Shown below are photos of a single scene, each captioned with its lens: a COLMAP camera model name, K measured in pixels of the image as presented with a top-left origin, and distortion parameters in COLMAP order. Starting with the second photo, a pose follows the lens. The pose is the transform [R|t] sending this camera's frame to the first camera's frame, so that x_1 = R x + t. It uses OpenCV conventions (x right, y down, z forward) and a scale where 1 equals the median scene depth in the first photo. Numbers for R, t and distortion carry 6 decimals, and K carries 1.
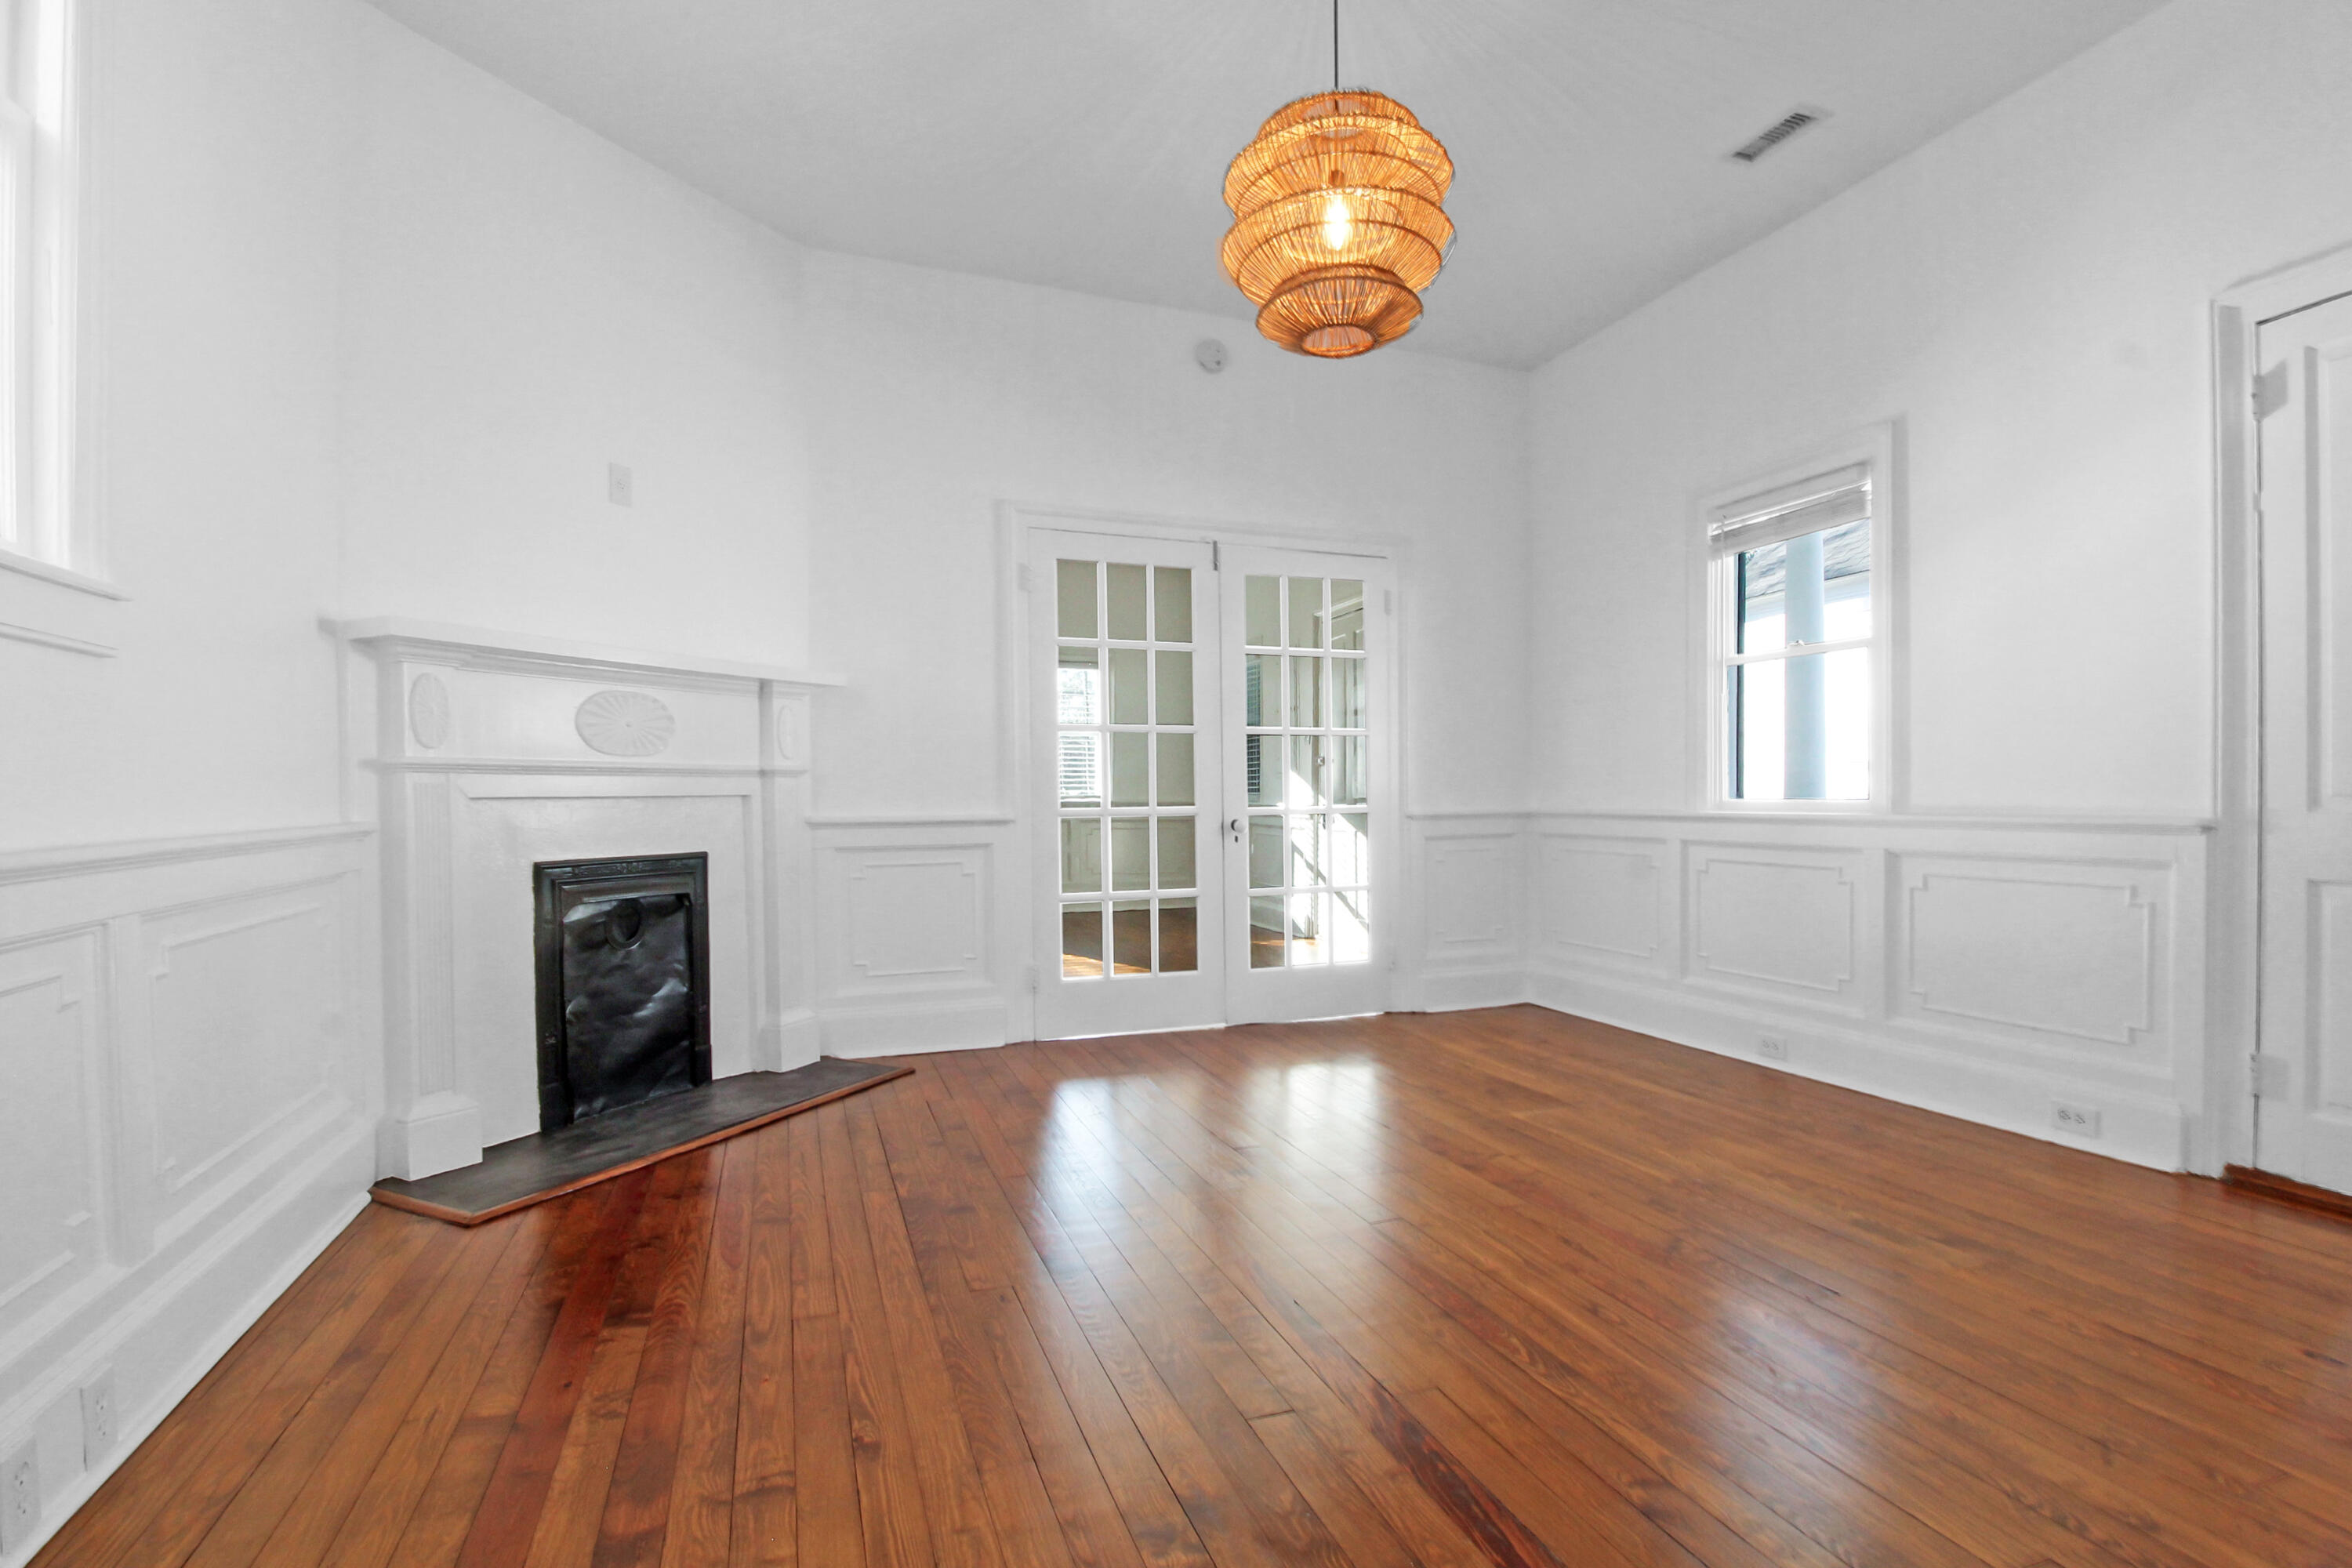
lens RADIAL K [[1150.7, 0, 1176.0], [0, 1150.7, 784.0], [0, 0, 1]] dist [-0.000206, -0.011963]
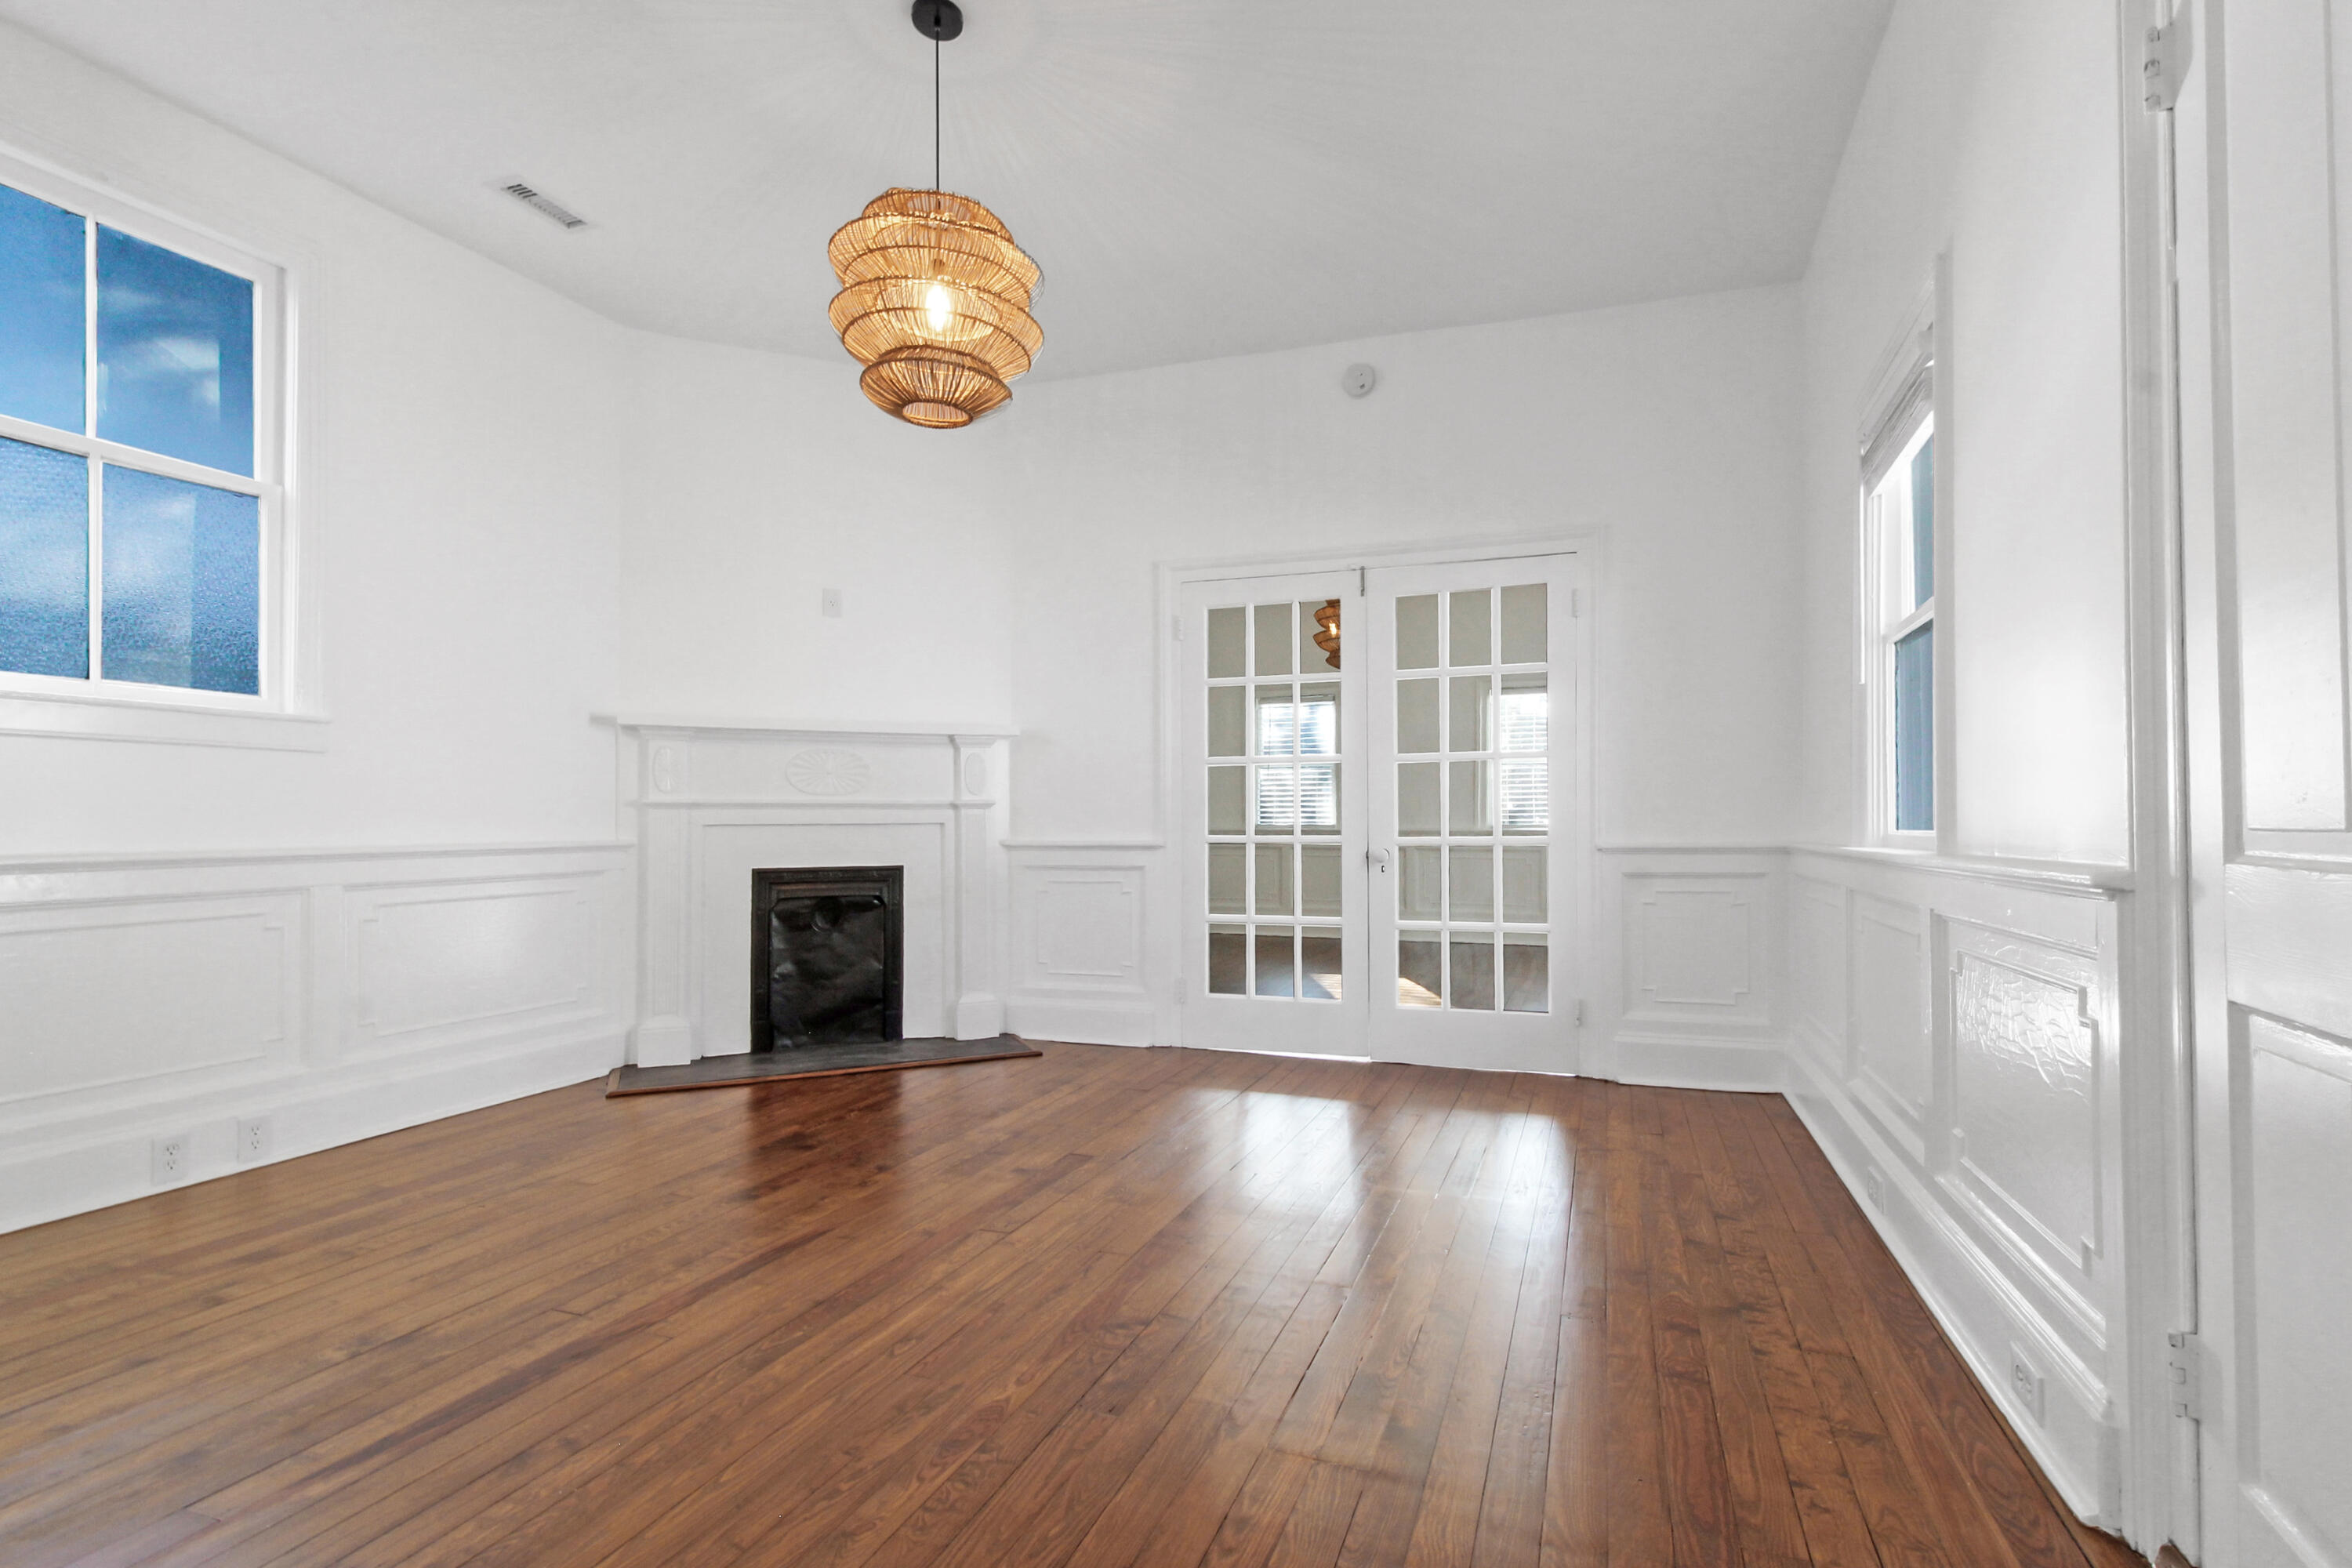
lens RADIAL K [[1101.8, 0, 1190.9], [0, 1101.8, 789.0], [0, 0, 1]] dist [0.027353, -0.012003]
pose [[0.767375, -0.017345, -0.640964, 0.813640], [0.004522, 0.999756, -0.021640, -0.000841], [0.641183, 0.013707, 0.767266, 0.279354]]
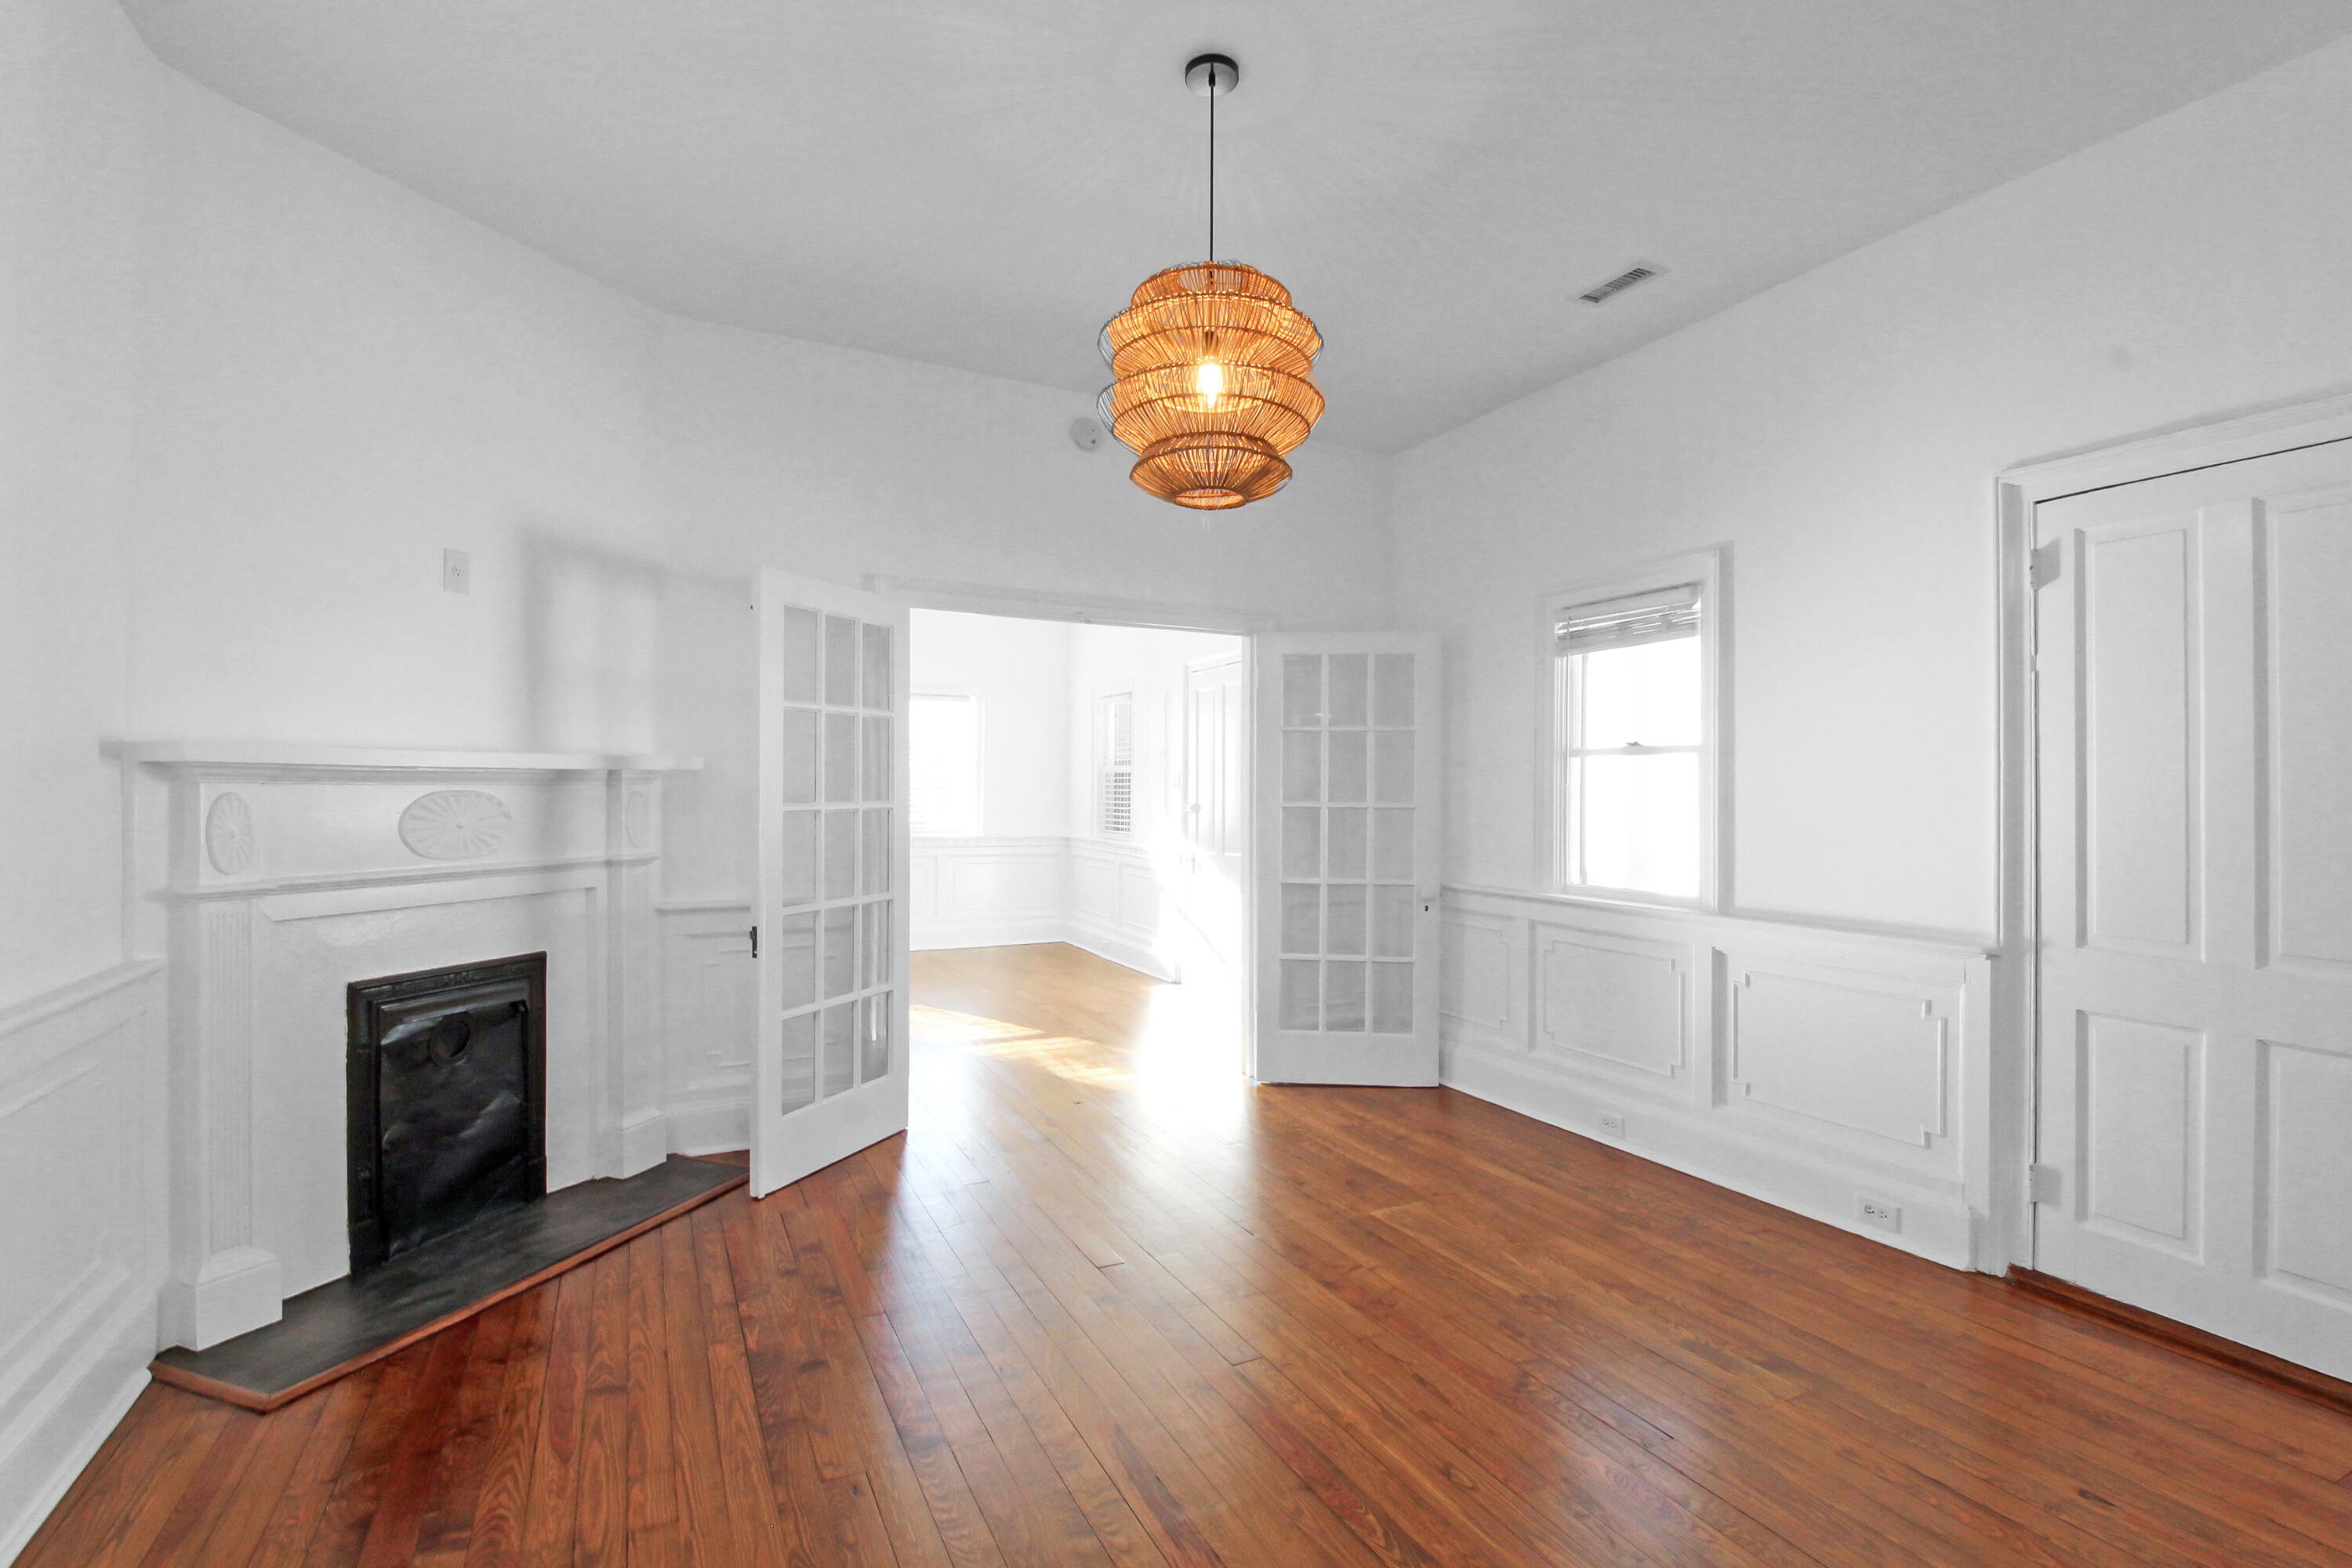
lens RADIAL K [[1137.6, 0, 1182.3], [0, 1137.6, 754.8], [0, 0, 1]] dist [0.000514, -0.012479]
pose [[0.992911, 0.013800, 0.118055, 0.000580], [-0.011298, 0.999698, -0.021838, -0.107930], [-0.118321, 0.020349, 0.992767, 0.006328]]
